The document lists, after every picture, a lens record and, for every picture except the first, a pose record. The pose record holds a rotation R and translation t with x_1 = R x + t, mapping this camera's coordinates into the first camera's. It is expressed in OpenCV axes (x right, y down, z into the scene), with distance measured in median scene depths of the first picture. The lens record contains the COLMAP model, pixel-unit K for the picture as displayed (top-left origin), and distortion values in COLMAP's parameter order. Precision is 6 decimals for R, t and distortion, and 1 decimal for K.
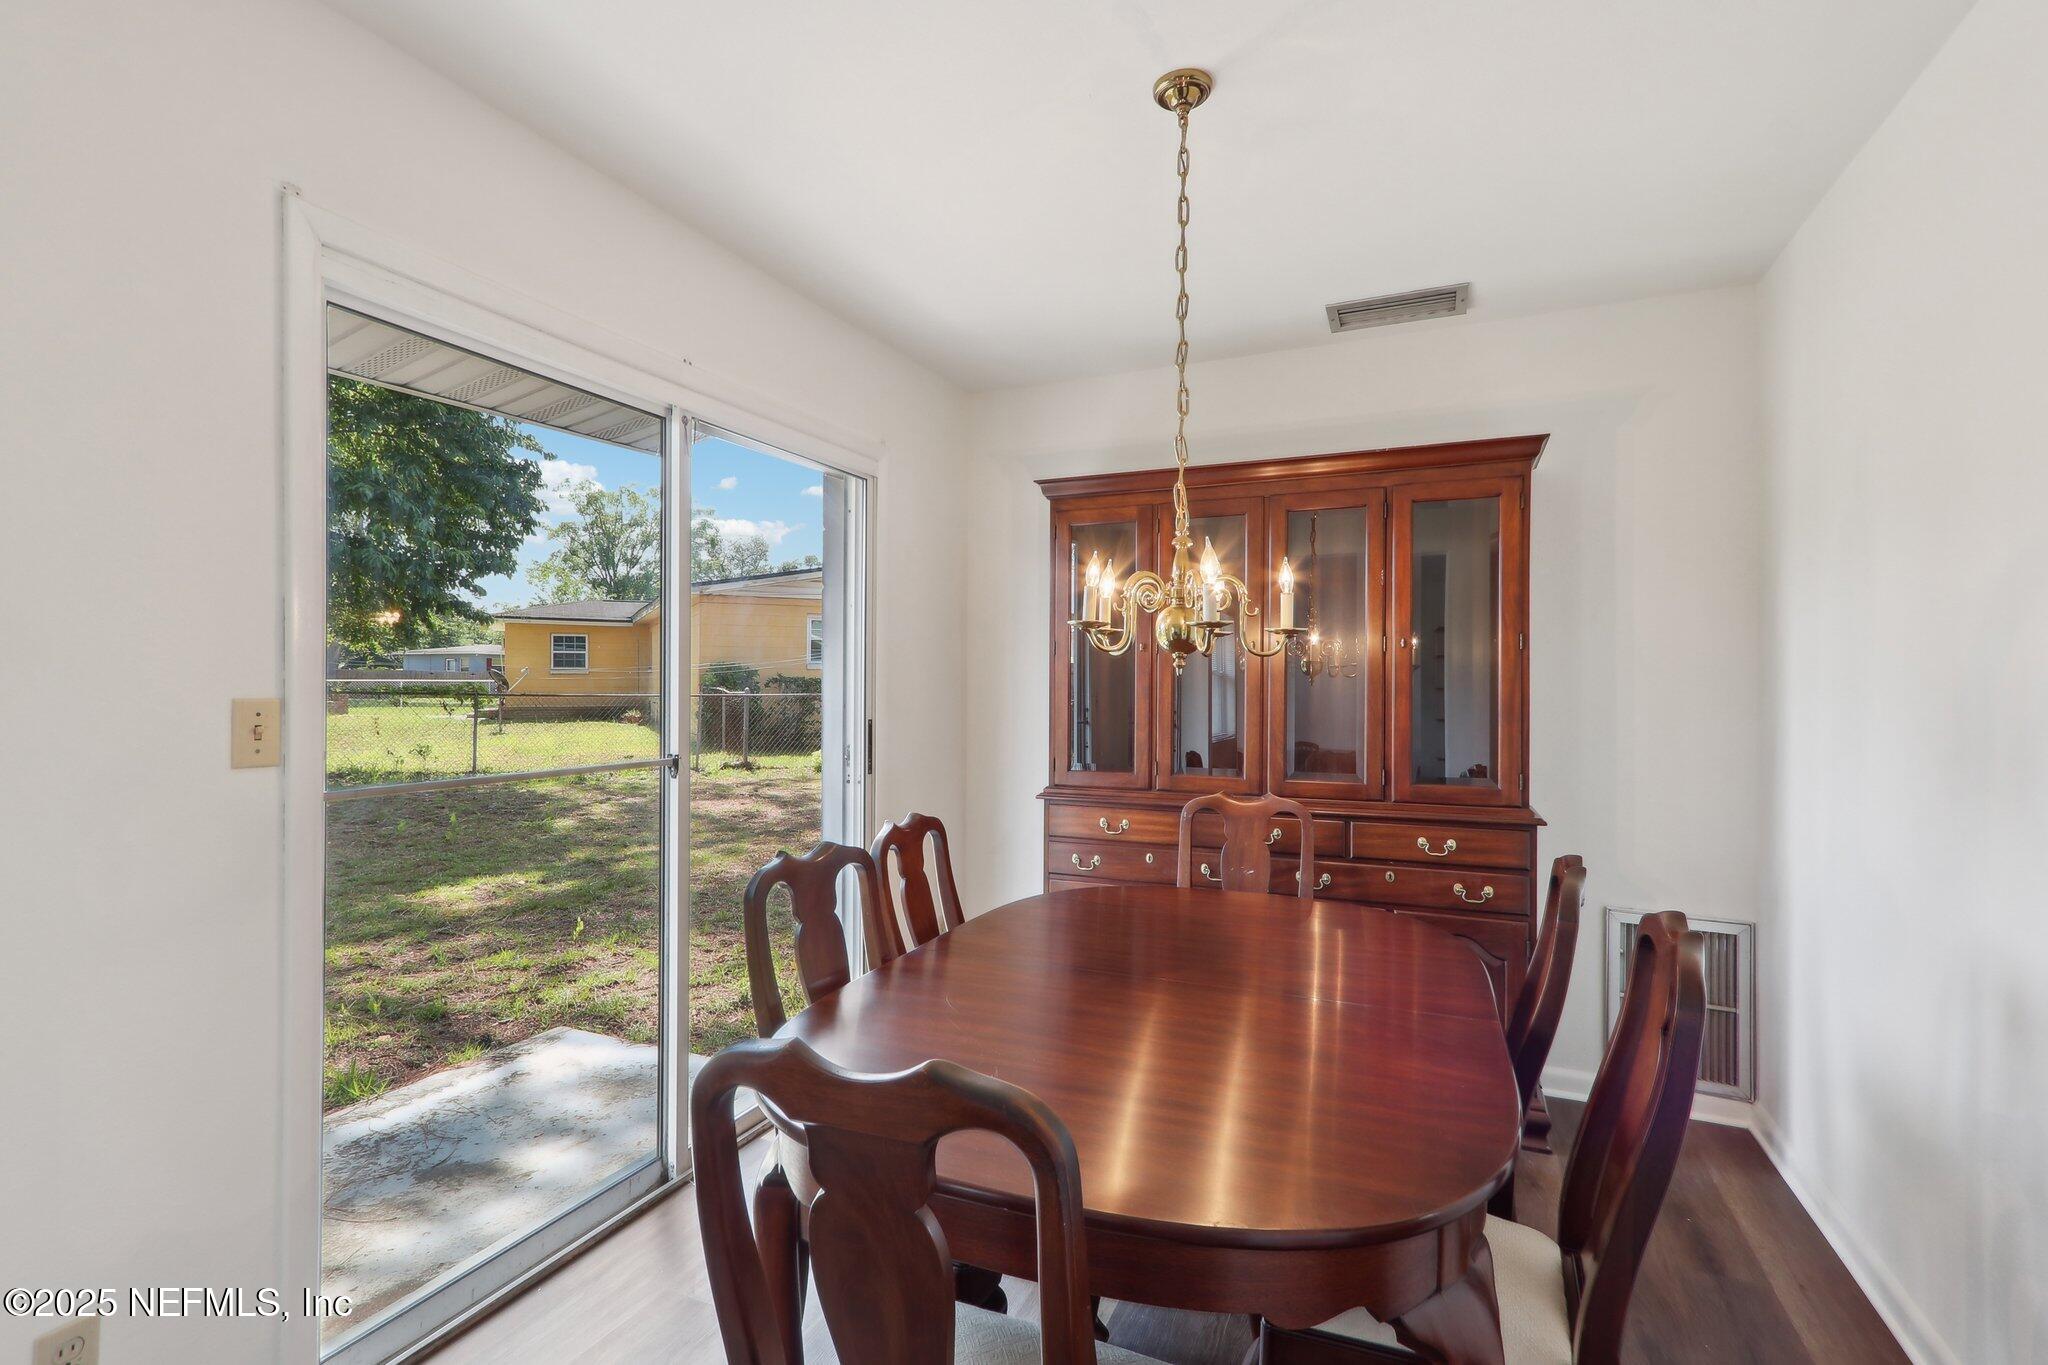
lens RADIAL K [[955.7, 0, 1014.7], [0, 955.7, 685.9], [0, 0, 1]] dist [-0.006098, -0.001619]
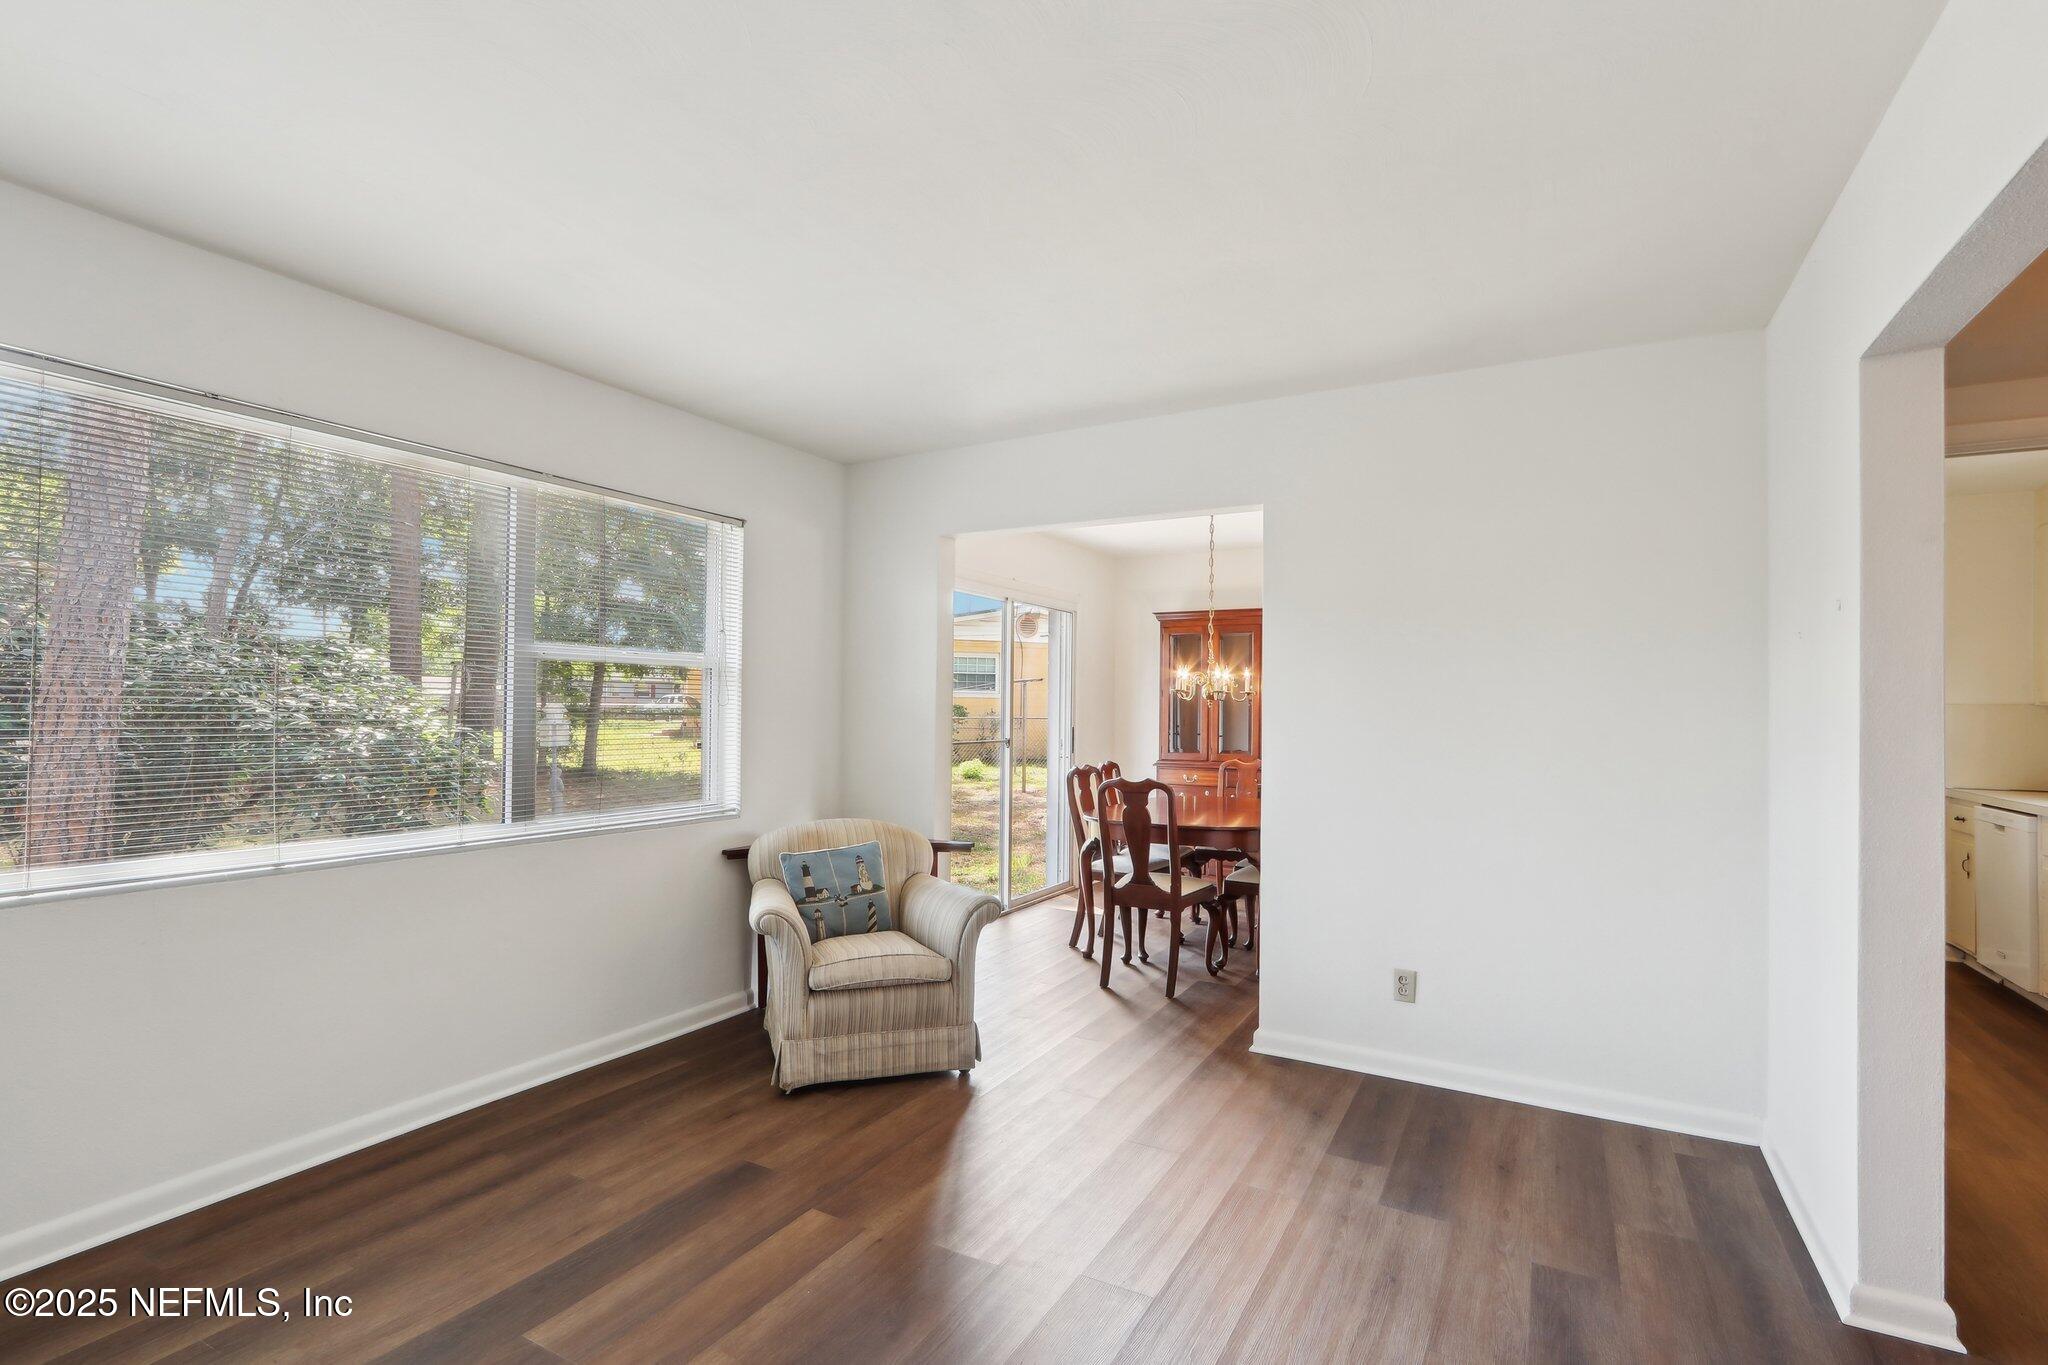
lens RADIAL K [[955.7, 0, 1019.0], [0, 955.7, 703.5], [0, 0, 1]] dist [-0.006098, -0.001619]
pose [[0.995725, 0.006178, -0.092161, -0.087474], [-0.007011, 0.999937, -0.008721, 0.001704], [0.092102, 0.009330, 0.995706, -1.265560]]
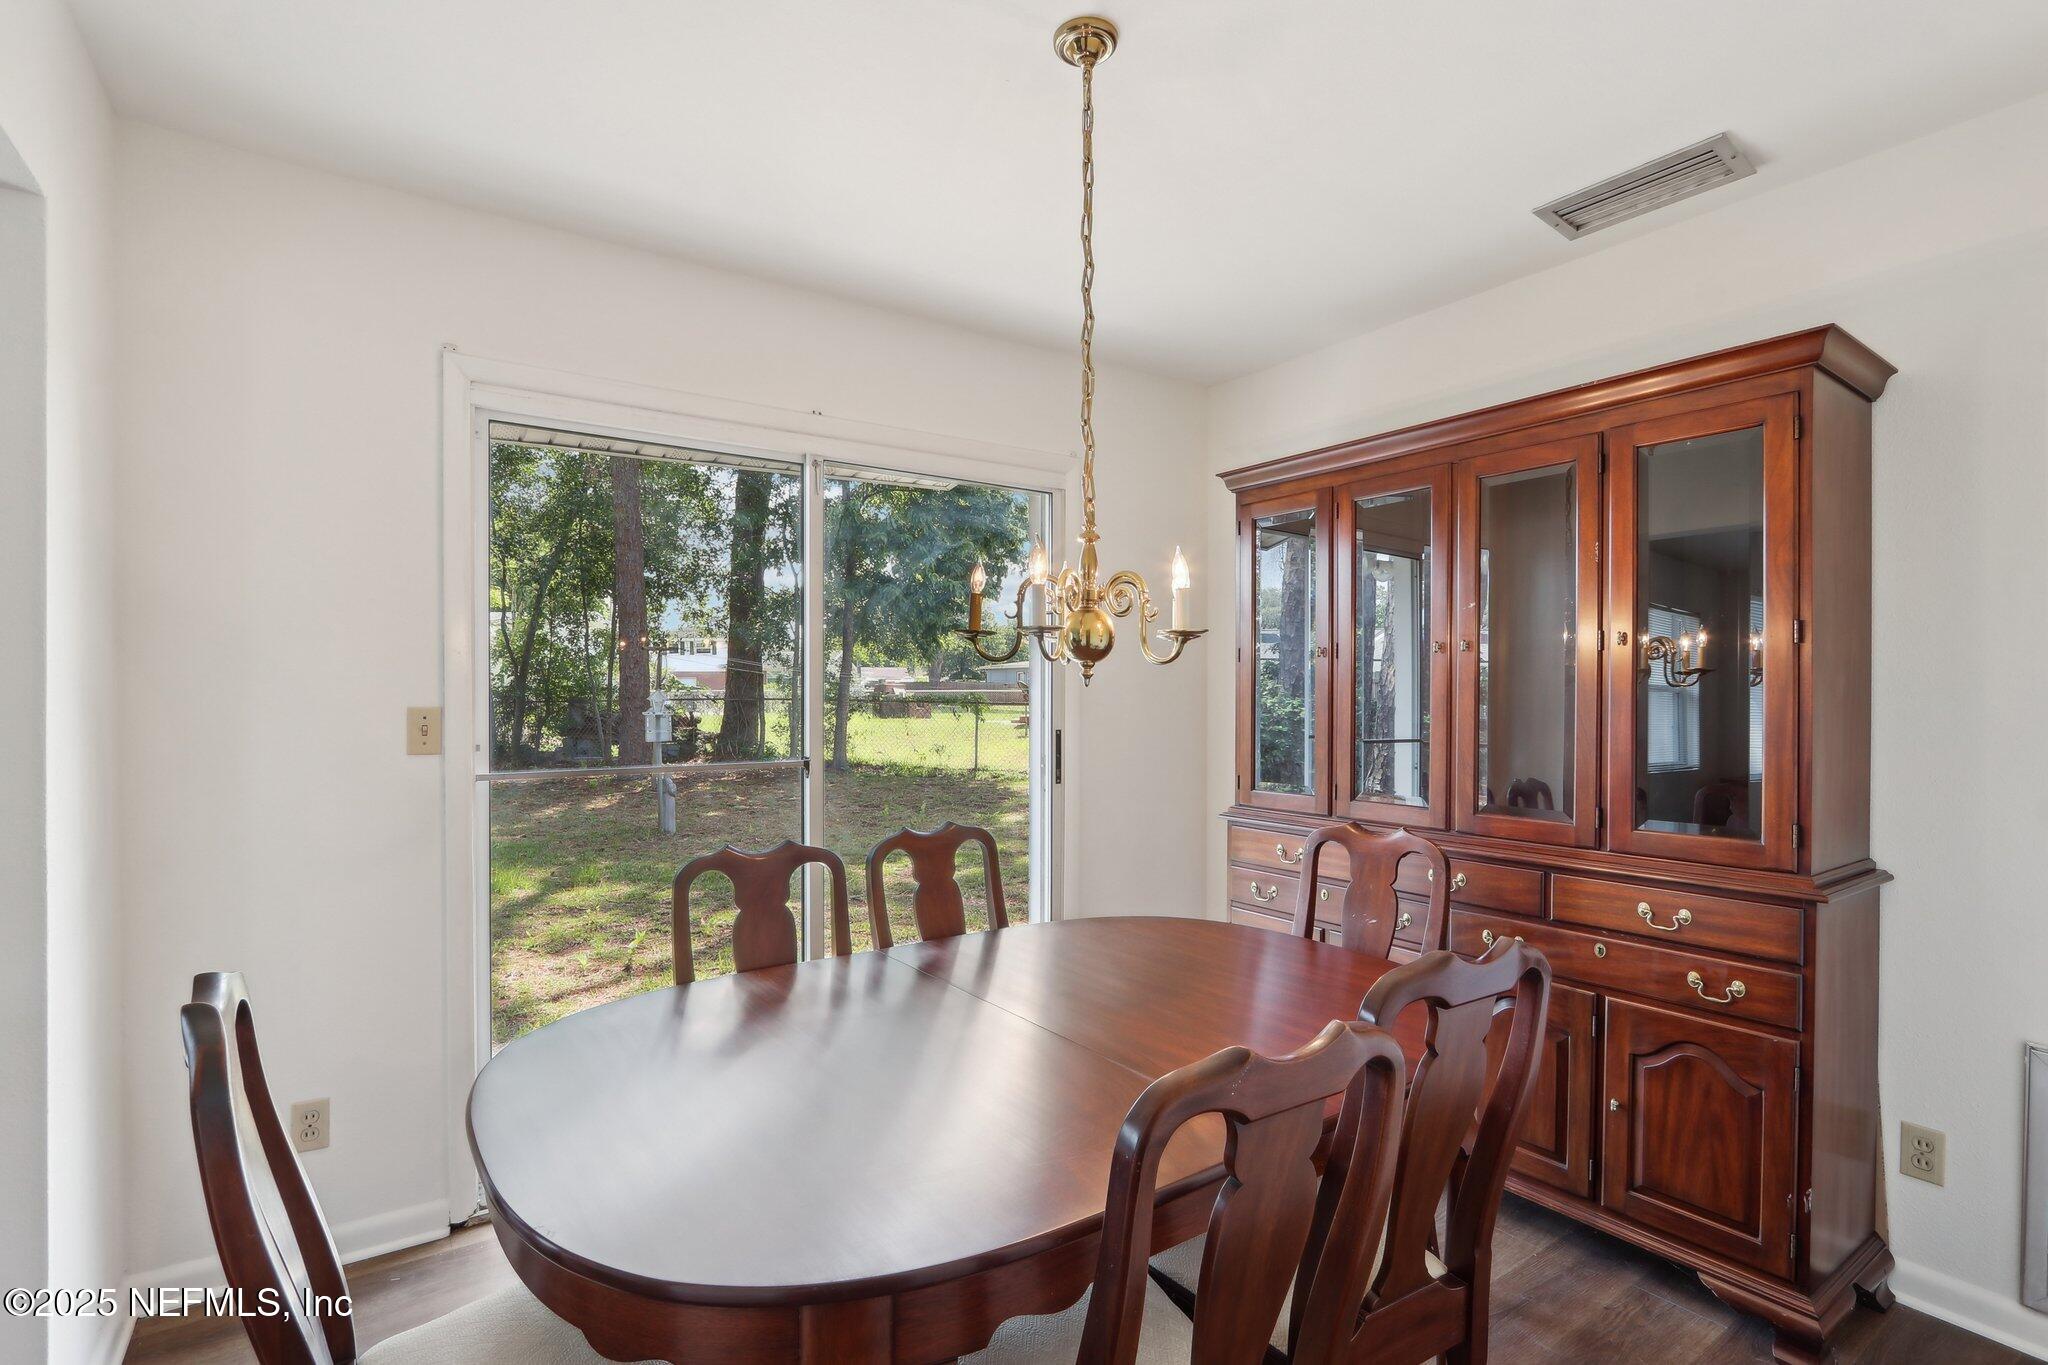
lens RADIAL K [[955.7, 0, 1034.0], [0, 955.7, 687.2], [0, 0, 1]] dist [-0.006098, -0.001619]
pose [[0.864570, -0.005573, -0.502481, 0.388162], [0.001658, 0.999965, -0.008239, -0.001561], [0.502509, 0.006290, 0.864549, 0.128108]]
